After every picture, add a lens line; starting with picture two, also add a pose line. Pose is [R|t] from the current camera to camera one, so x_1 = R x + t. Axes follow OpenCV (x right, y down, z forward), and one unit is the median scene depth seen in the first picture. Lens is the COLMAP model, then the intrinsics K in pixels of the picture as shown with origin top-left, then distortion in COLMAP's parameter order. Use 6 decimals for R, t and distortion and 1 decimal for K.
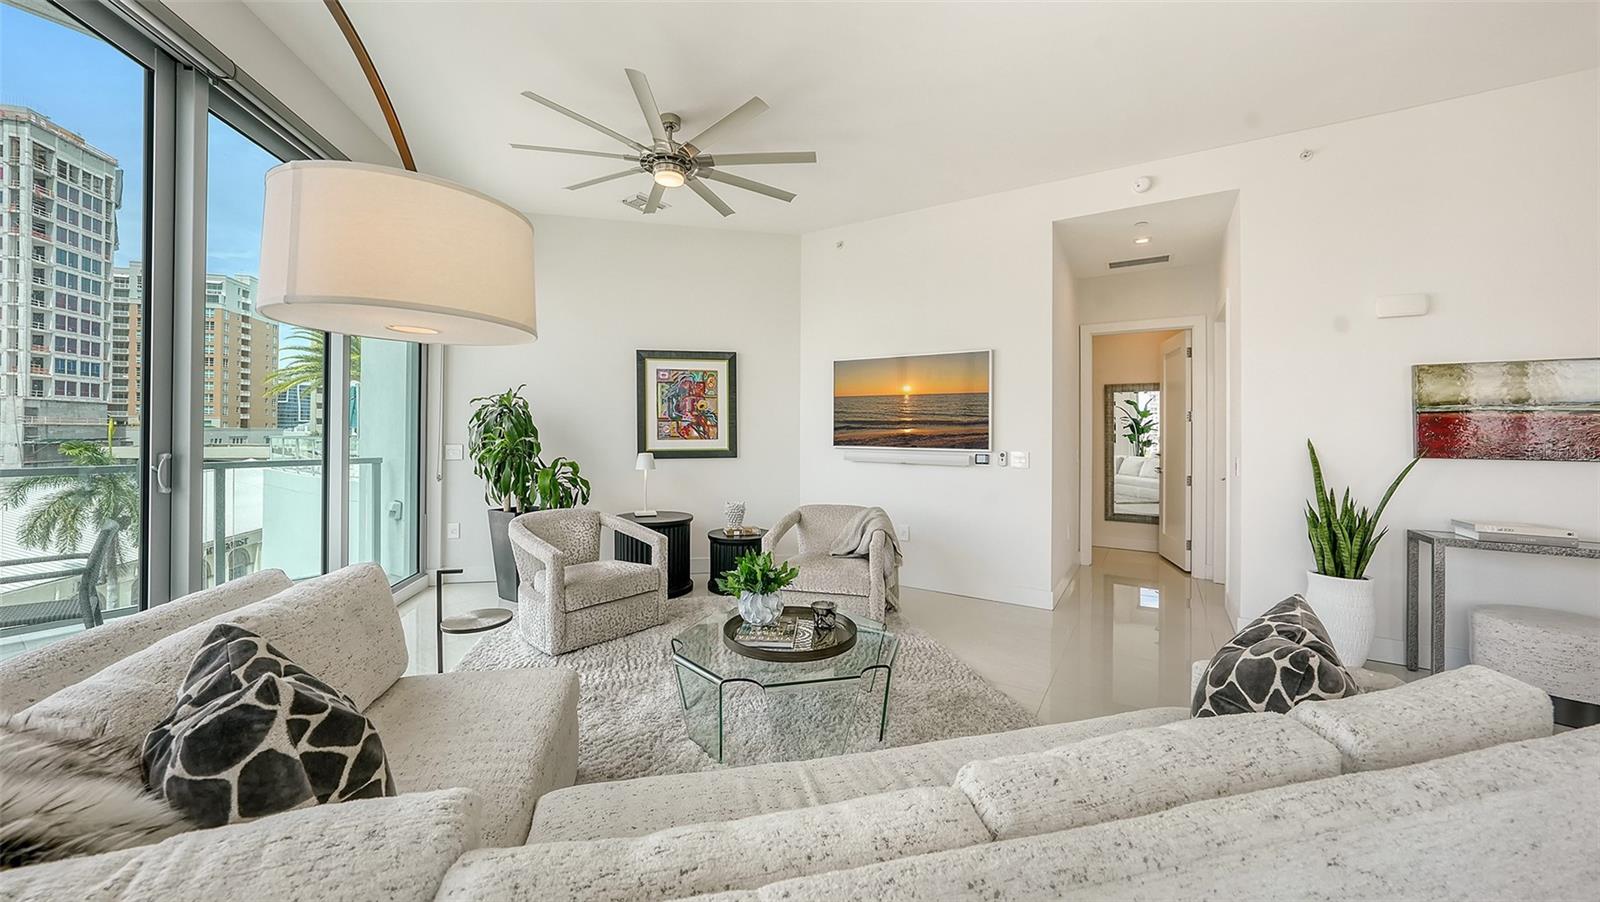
lens RADIAL K [[554.4, 0, 820.0], [0, 554.4, 439.0], [0, 0, 1]] dist [-0.008909, 0.000139]
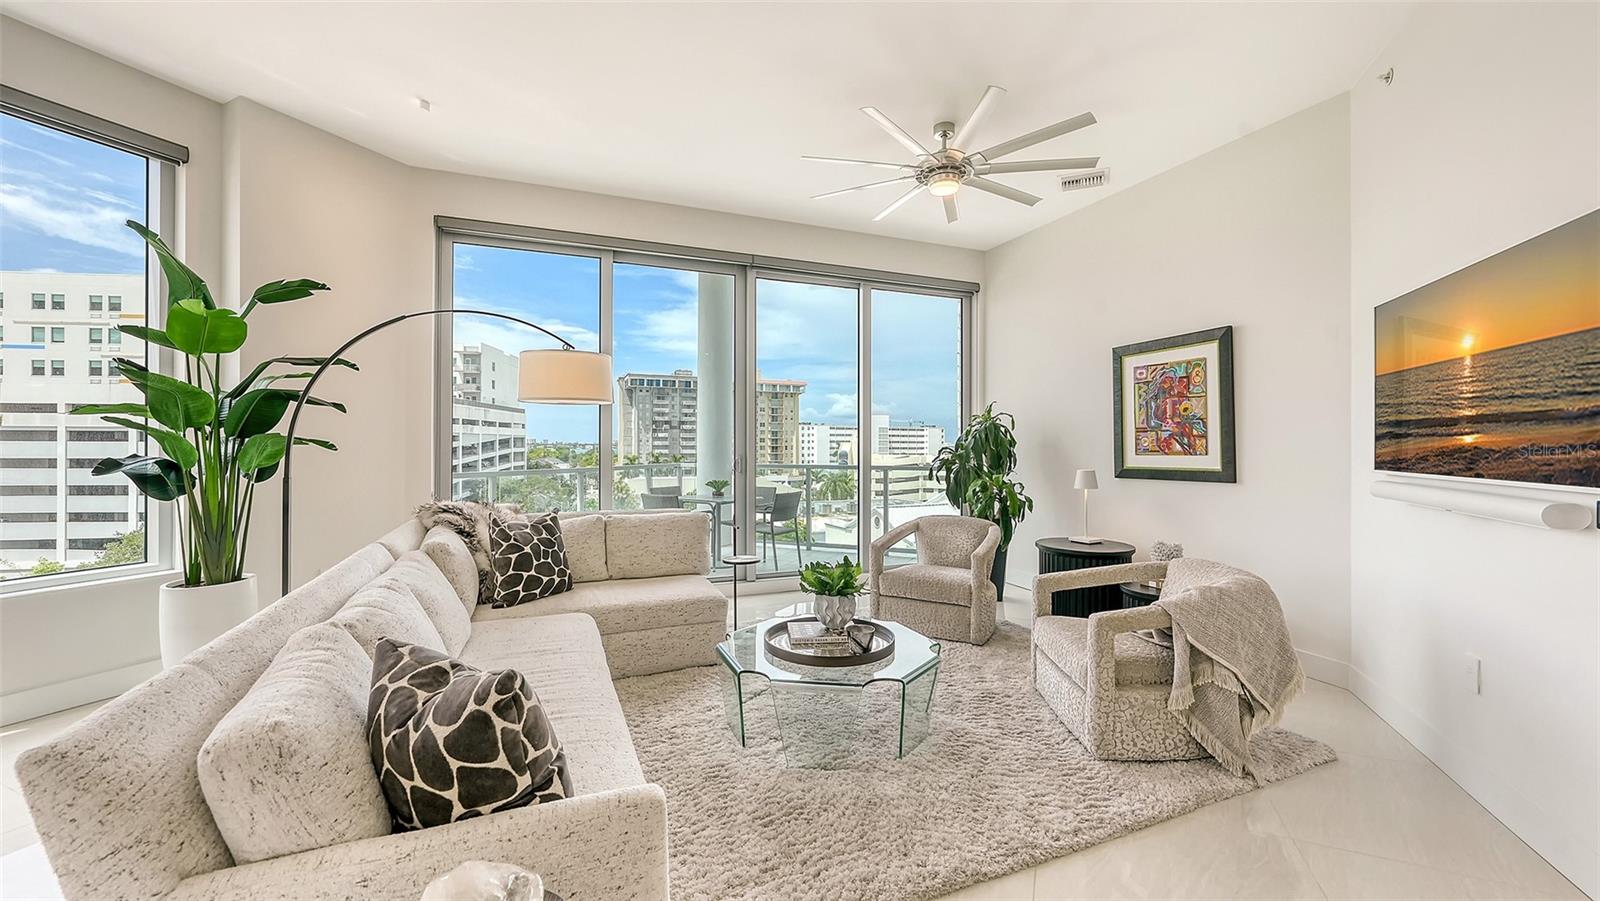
lens RADIAL K [[619.7, 0, 812.3], [0, 619.7, 444.5], [0, 0, 1]] dist [-0.001863, -0.000059]
pose [[0.149609, -0.006466, -0.988724, 0.525254], [-0.015557, 0.999839, -0.008892, 0.001571], [0.988623, 0.016712, 0.149484, 0.401150]]
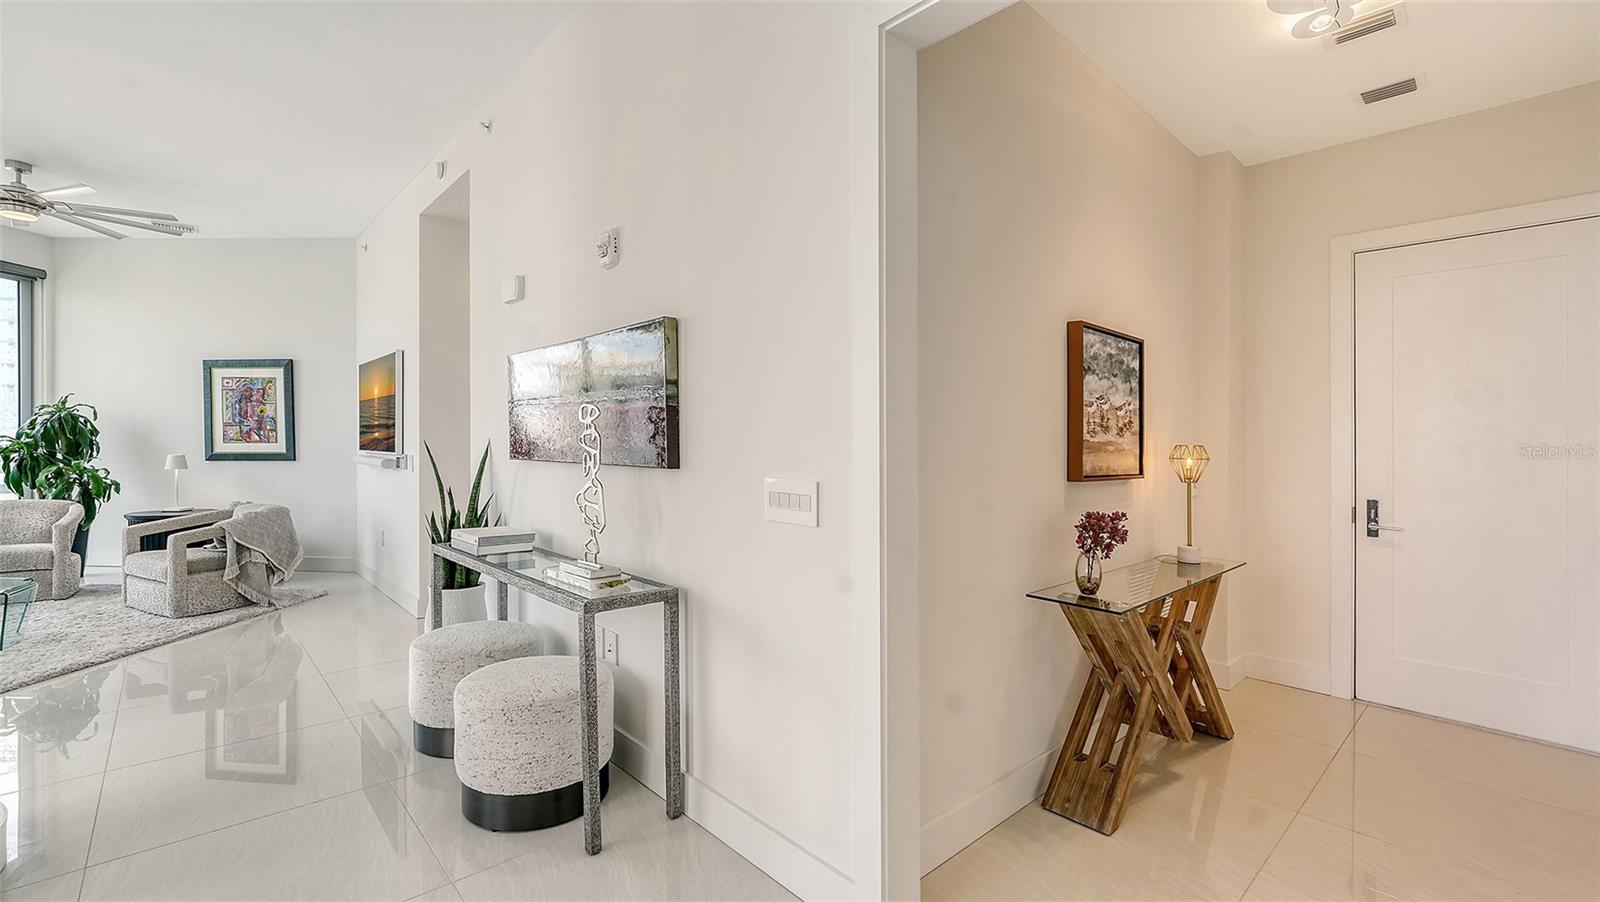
lens RADIAL K [[676.1, 0, 805.7], [0, 676.1, 454.1], [0, 0, 1]] dist [-0.000614, 0.000133]
pose [[0.960627, 0.008277, -0.277718, 1.154448], [-0.008622, 0.999963, -0.000018, 0.013211], [0.277708, 0.002412, 0.960663, 0.054967]]
